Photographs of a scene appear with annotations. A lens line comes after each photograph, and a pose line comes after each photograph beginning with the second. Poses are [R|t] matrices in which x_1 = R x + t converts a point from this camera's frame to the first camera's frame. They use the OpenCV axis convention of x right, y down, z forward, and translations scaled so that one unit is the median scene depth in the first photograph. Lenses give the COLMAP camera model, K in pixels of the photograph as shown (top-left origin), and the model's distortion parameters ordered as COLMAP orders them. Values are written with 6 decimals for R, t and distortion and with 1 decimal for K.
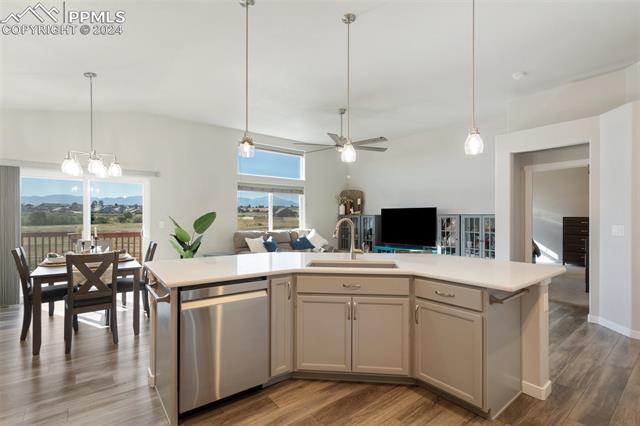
lens RADIAL K [[310.4, 0, 320.3], [0, 310.4, 215.9], [0, 0, 1]] dist [-0.004096, -0.000127]
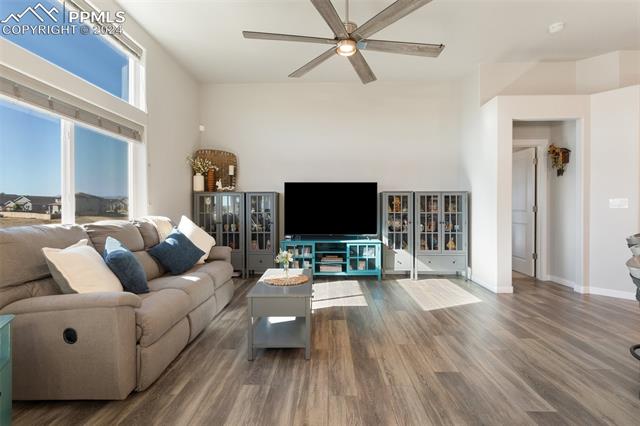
lens RADIAL K [[310.4, 0, 320.5], [0, 310.4, 208.9], [0, 0, 1]] dist [-0.004096, -0.000127]
pose [[0.638334, -0.002252, 0.769756, -0.249326], [0.000278, 0.999996, 0.002695, 0.029293], [-0.769759, -0.001506, 0.638333, 0.520703]]
